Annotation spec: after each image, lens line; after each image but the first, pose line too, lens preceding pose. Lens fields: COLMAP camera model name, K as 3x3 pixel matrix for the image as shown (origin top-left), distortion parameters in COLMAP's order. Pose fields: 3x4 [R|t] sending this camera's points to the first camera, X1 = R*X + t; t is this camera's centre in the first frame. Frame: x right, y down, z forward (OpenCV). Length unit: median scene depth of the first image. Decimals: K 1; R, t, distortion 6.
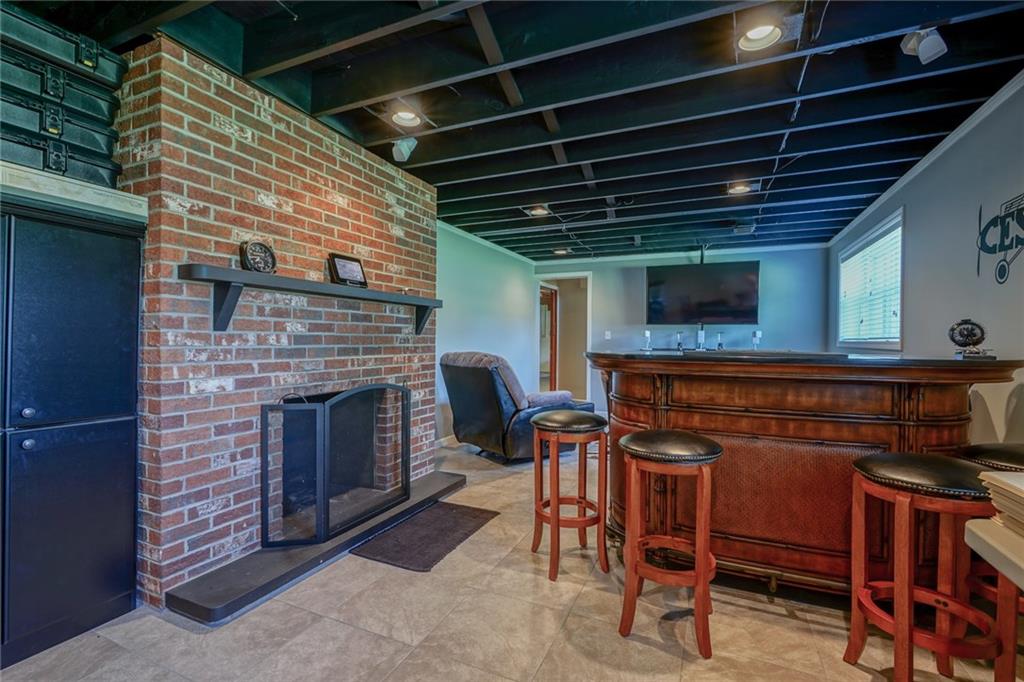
lens RADIAL K [[460.5, 0, 512.9], [0, 460.5, 346.5], [0, 0, 1]] dist [-0.010202, 0.003354]
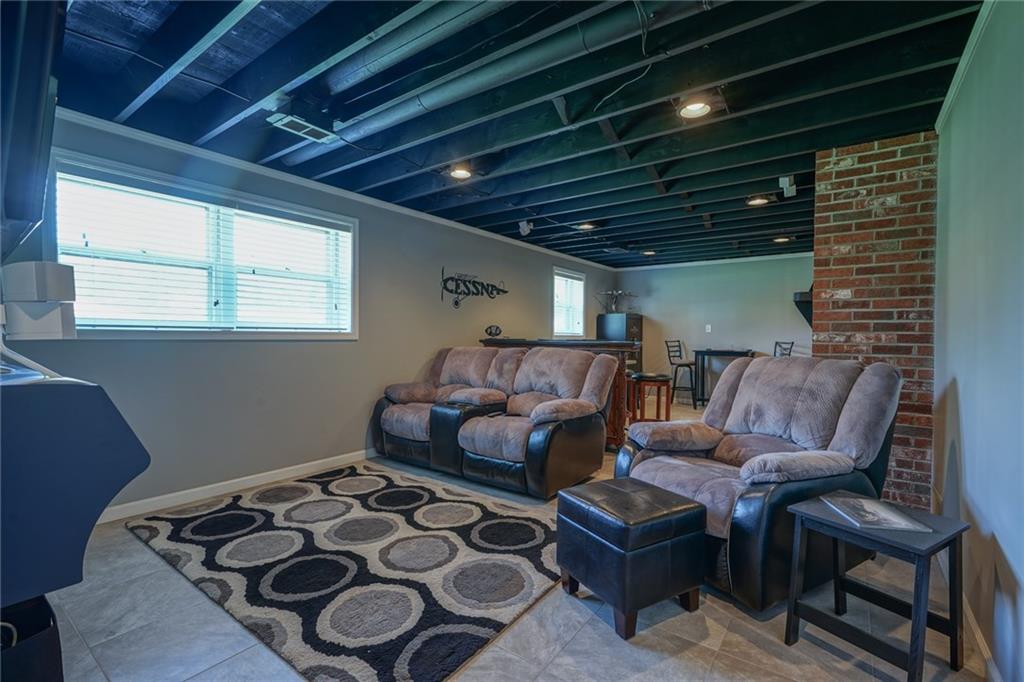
lens RADIAL K [[460.5, 0, 510.1], [0, 460.5, 338.7], [0, 0, 1]] dist [-0.010202, 0.003354]
pose [[-0.975668, -0.014132, 0.218797, 0.222730], [-0.009545, 0.999712, 0.022009, -0.029355], [-0.219045, 0.019385, -0.975522, 2.250080]]
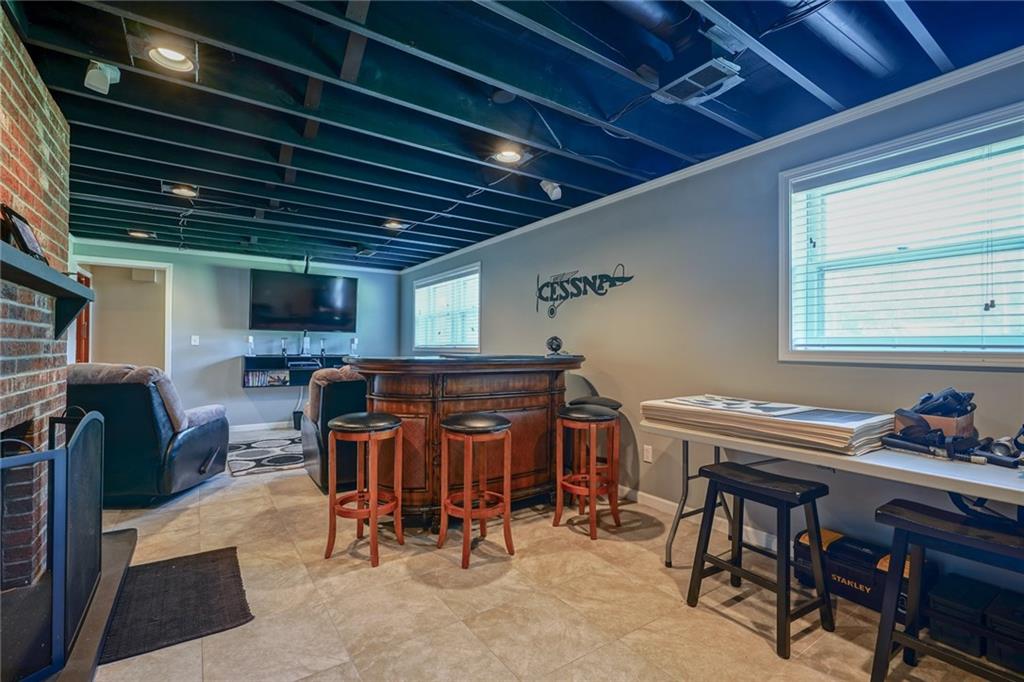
lens RADIAL K [[460.5, 0, 507.6], [0, 460.5, 344.0], [0, 0, 1]] dist [-0.010202, 0.003354]
pose [[0.525654, 0.003697, 0.850691, -0.479318], [0.009382, 0.999905, -0.010142, -0.006625], [-0.850647, 0.013312, 0.525569, 0.102386]]
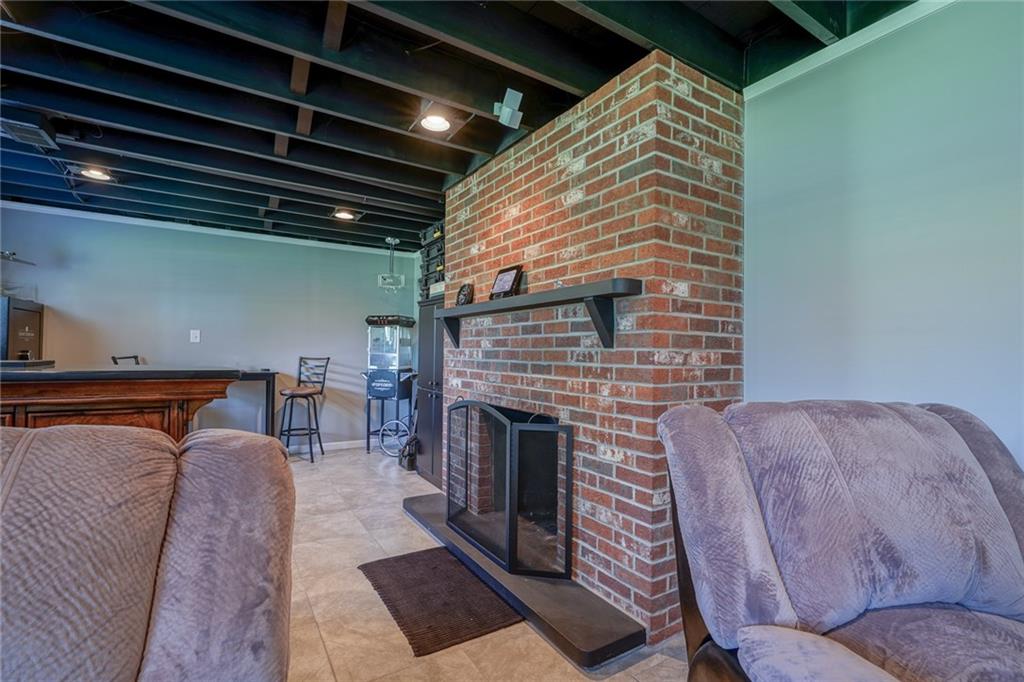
lens RADIAL K [[460.5, 0, 505.4], [0, 460.5, 344.5], [0, 0, 1]] dist [-0.010202, 0.003354]
pose [[-0.564086, -0.028830, -0.825213, 0.381396], [-0.028821, 0.999469, -0.015217, -0.019160], [0.825213, 0.015200, -0.564617, 1.367557]]
